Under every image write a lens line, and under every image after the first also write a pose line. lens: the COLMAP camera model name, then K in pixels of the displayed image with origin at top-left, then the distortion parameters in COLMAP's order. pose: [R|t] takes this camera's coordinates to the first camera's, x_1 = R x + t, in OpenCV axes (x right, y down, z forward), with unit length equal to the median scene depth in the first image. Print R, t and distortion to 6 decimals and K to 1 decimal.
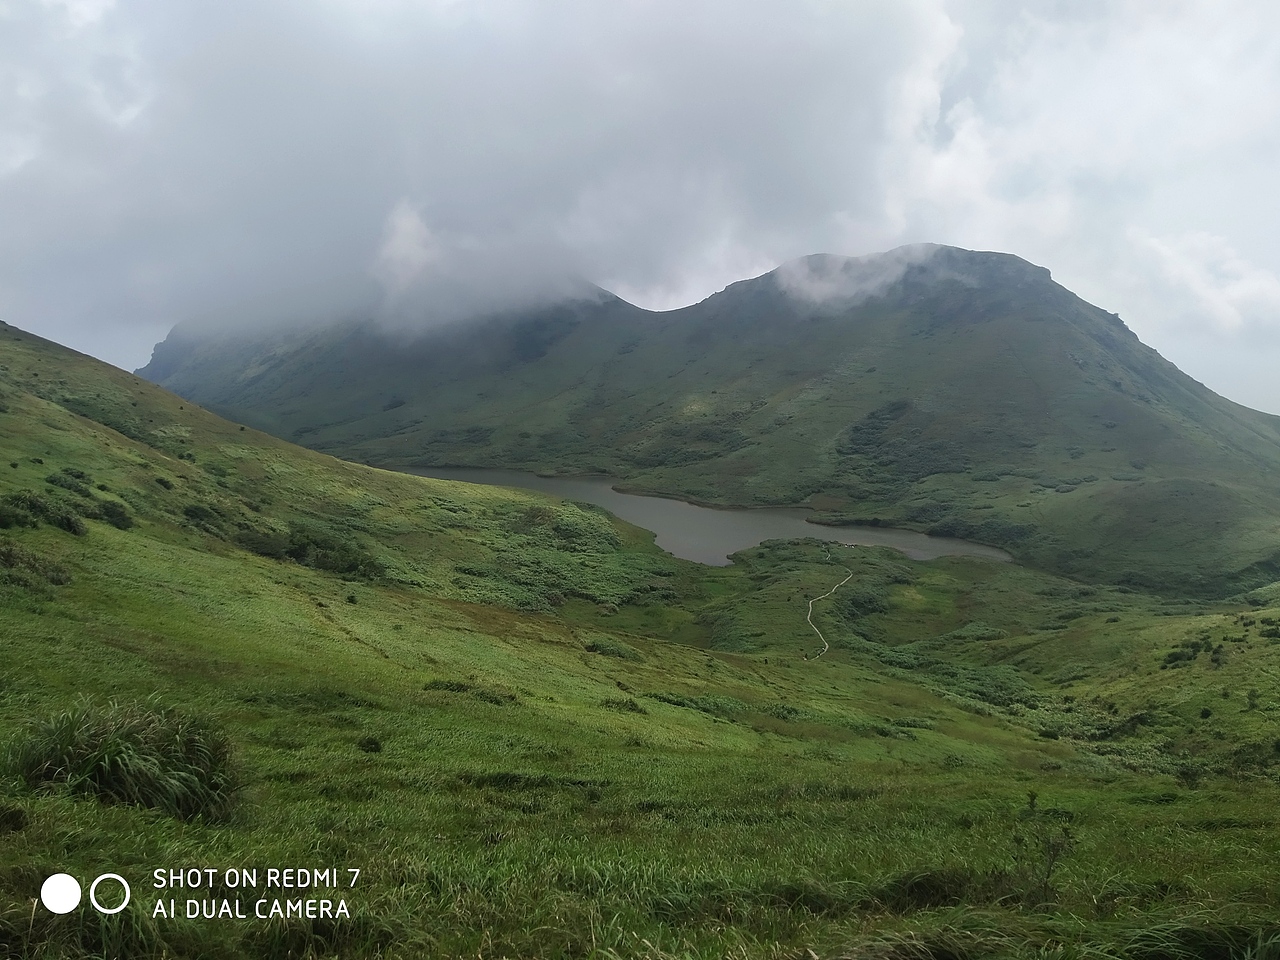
lens RADIAL K [[1006.7, 0, 640.0], [0, 1006.7, 480.0], [0, 0, 1]] dist [0.095131, -0.185503]
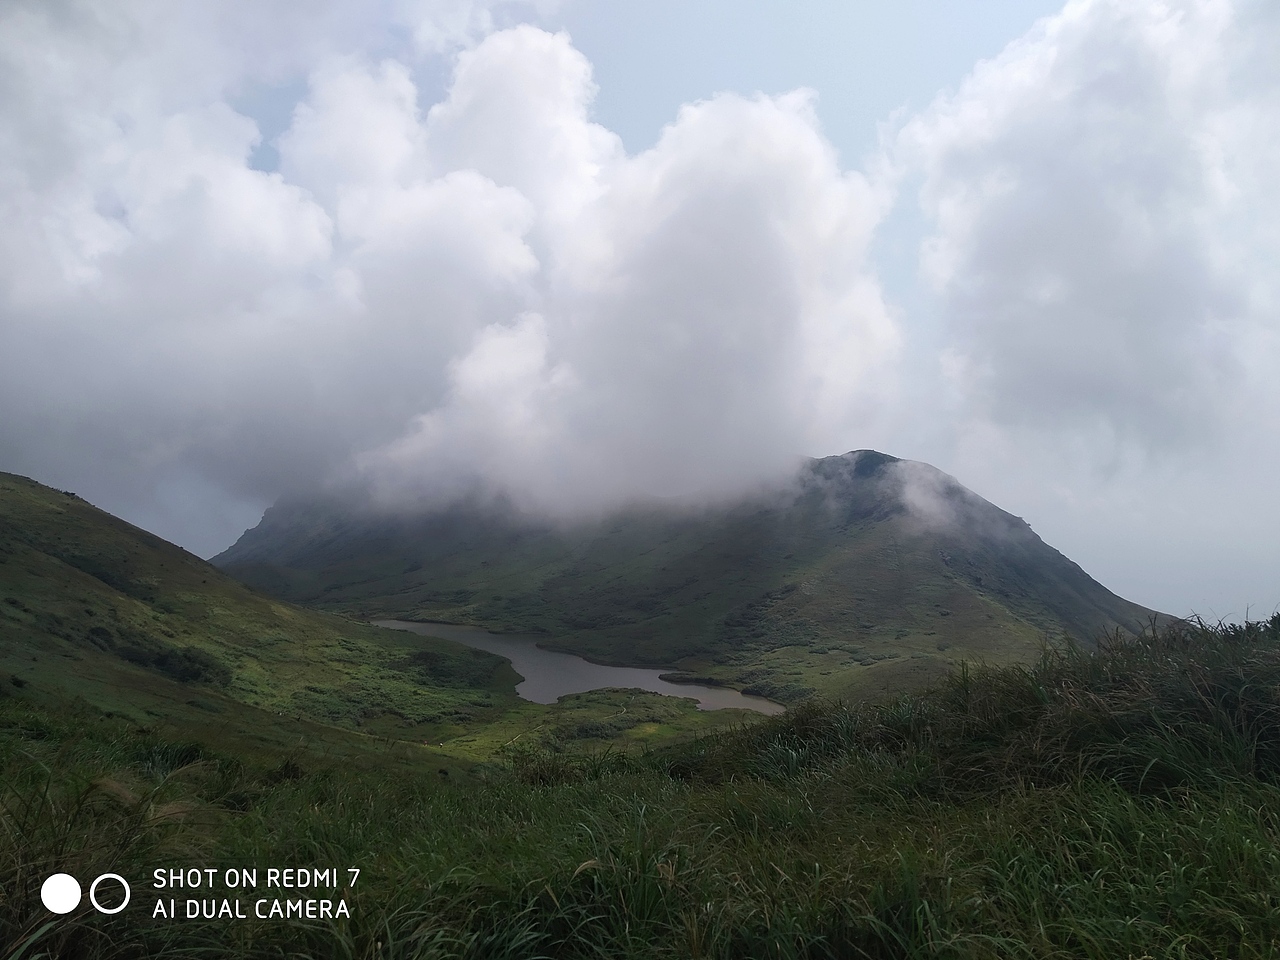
lens RADIAL K [[991.9, 0, 647.0], [0, 991.9, 483.0], [0, 0, 1]] dist [0.094447, -0.194105]
pose [[0.991408, 0.033515, -0.126438, 0.265428], [-0.054165, 0.985037, -0.163612, 0.005946], [0.119063, 0.169055, 0.978389, -0.207361]]
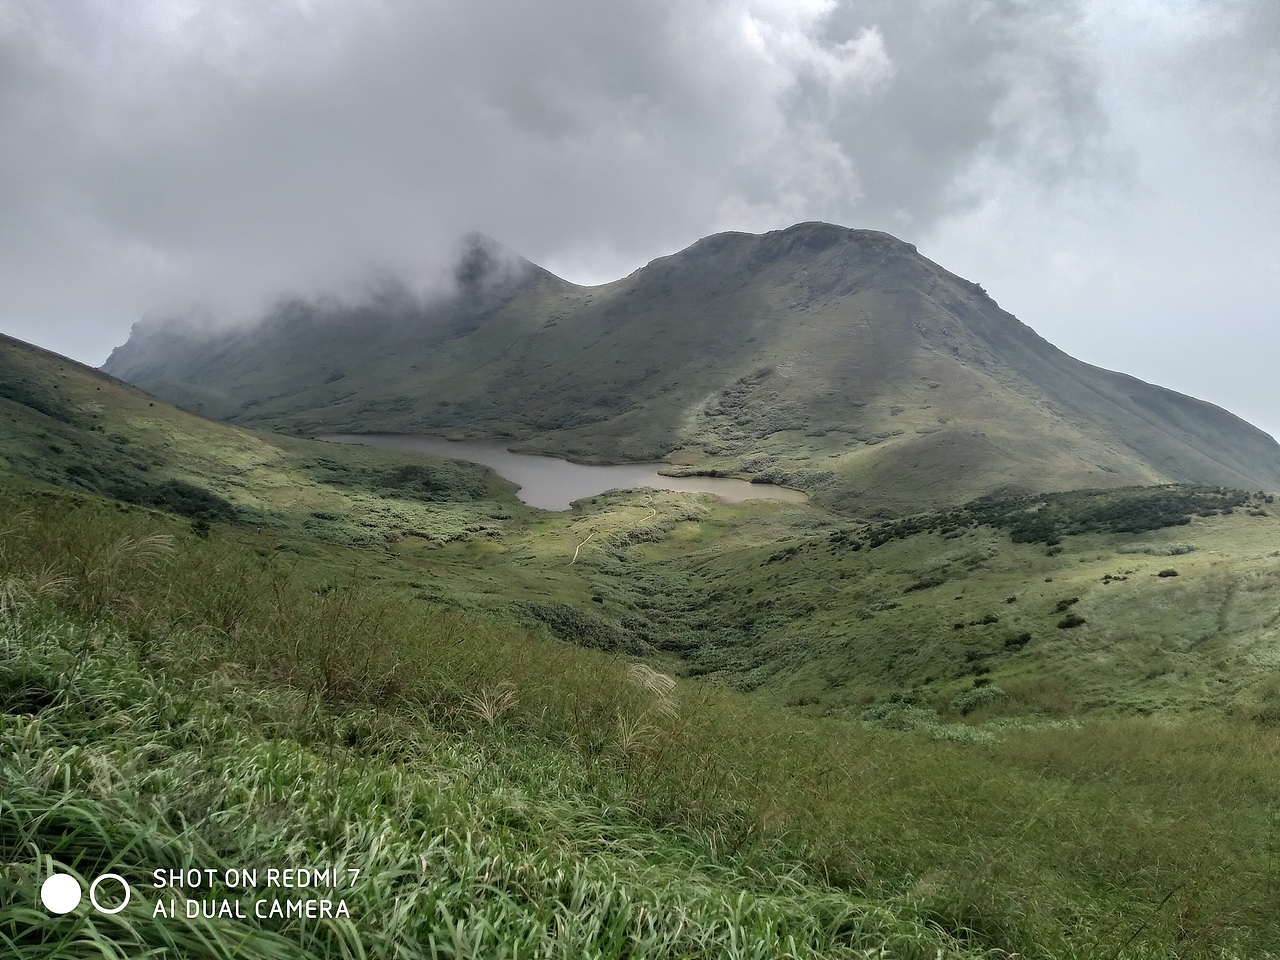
lens RADIAL K [[991.9, 0, 647.0], [0, 991.9, 483.0], [0, 0, 1]] dist [0.094447, -0.194105]
pose [[0.999781, -0.020287, 0.005185, 0.131375], [0.020064, 0.999002, 0.039901, 0.004705], [-0.005989, -0.039788, 0.999190, -0.135986]]
